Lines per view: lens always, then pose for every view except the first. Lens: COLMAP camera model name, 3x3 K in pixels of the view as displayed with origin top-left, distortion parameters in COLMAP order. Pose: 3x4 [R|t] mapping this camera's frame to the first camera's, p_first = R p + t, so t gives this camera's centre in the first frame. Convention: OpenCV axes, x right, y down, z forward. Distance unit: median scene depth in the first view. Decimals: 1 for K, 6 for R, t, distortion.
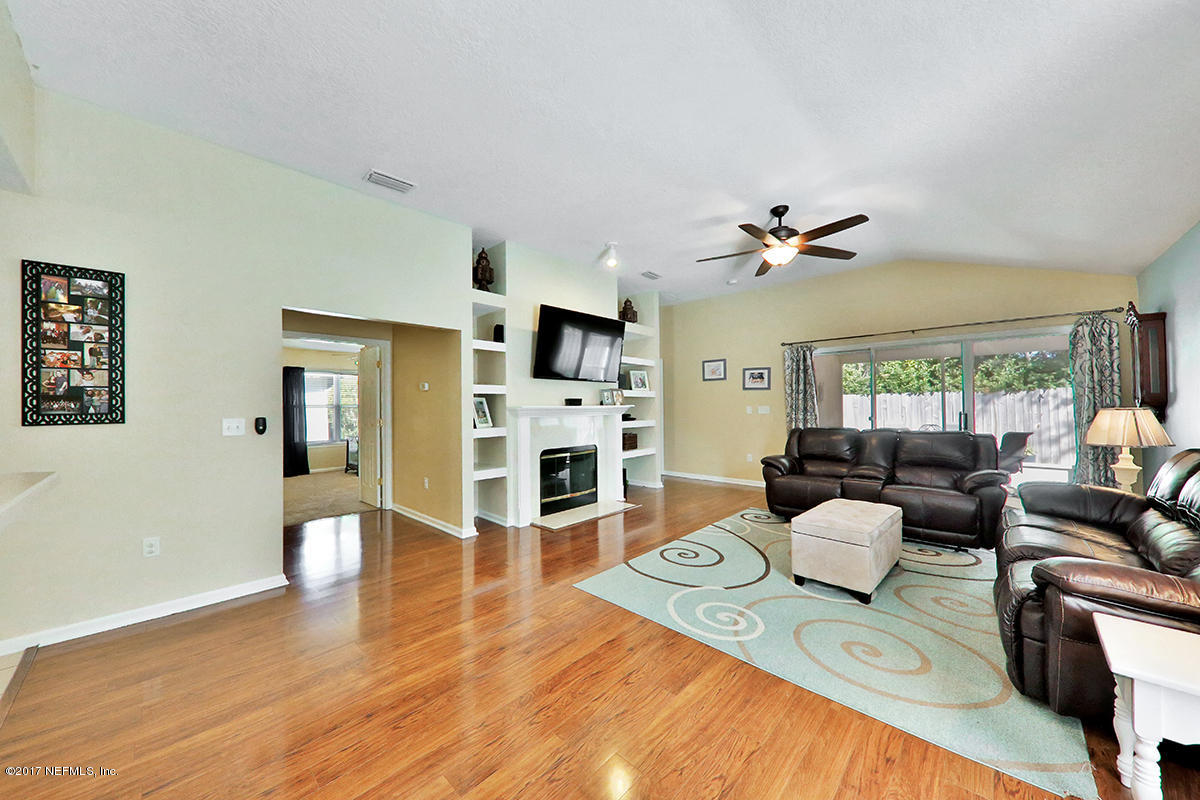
lens RADIAL K [[419.9, 0, 591.5], [0, 419.9, 399.9], [0, 0, 1]] dist [-0.001925, -0.001570]
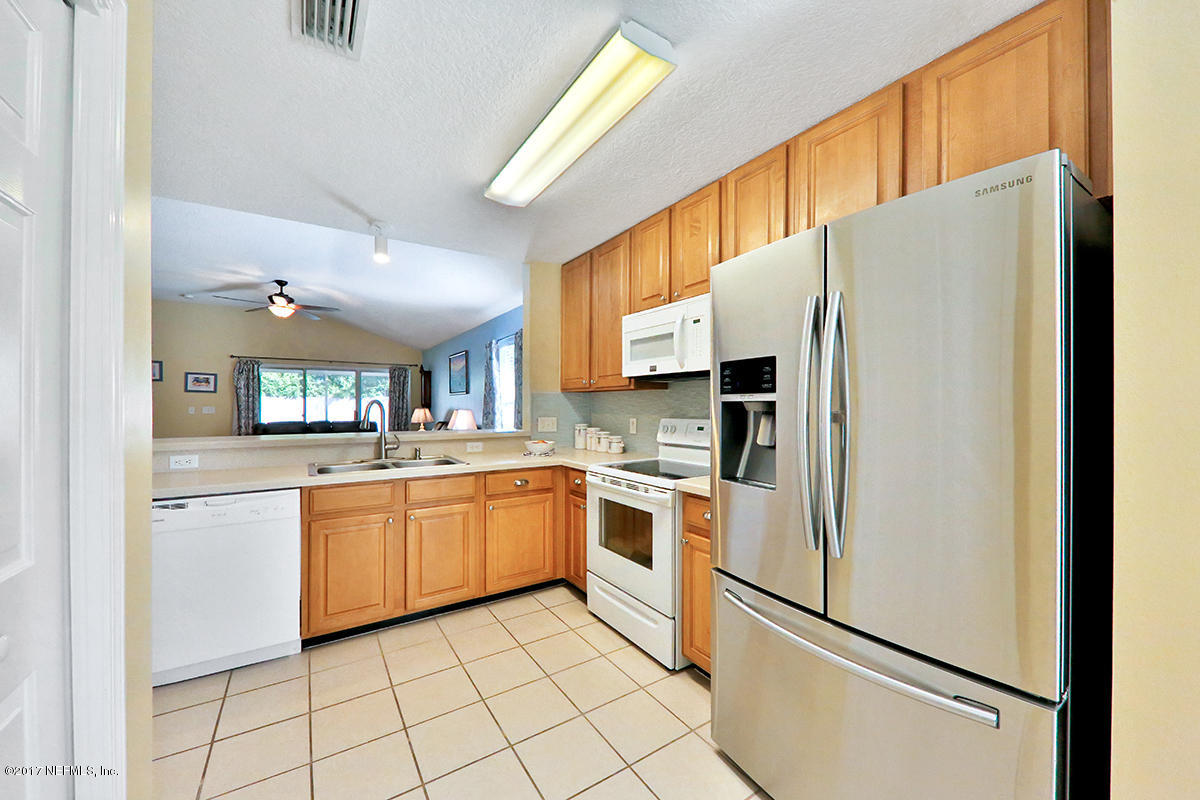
lens RADIAL K [[446.2, 0, 603.3], [0, 446.2, 405.3], [0, 0, 1]] dist [-0.002373, -0.000496]
pose [[0.223851, 0.011509, 0.974555, -0.800109], [-0.018796, 0.999795, -0.007490, -0.000746], [-0.974442, -0.016641, 0.224022, -0.493571]]
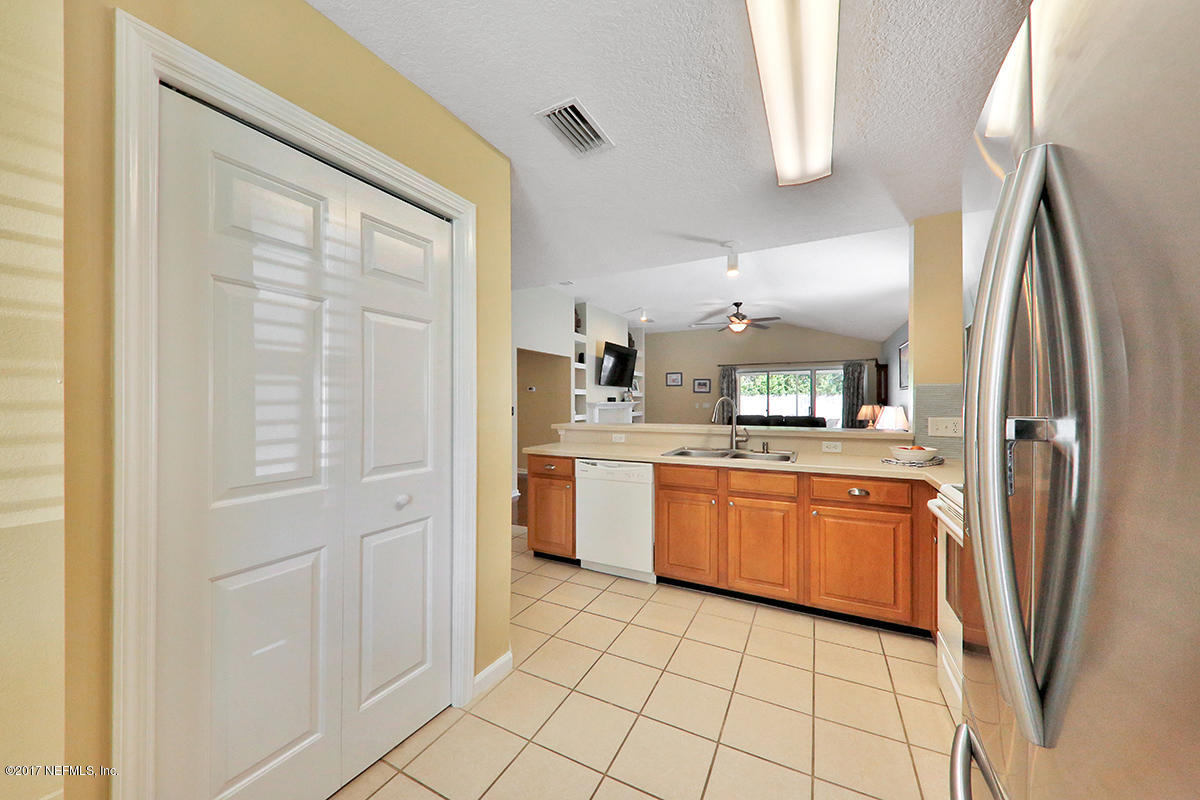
lens RADIAL K [[419.9, 0, 594.3], [0, 419.9, 402.3], [0, 0, 1]] dist [-0.001925, -0.001570]
pose [[0.962737, 0.008303, 0.270313, -0.648182], [-0.012234, 0.999842, 0.012861, -0.005419], [-0.270163, -0.015689, 0.962687, -0.644360]]
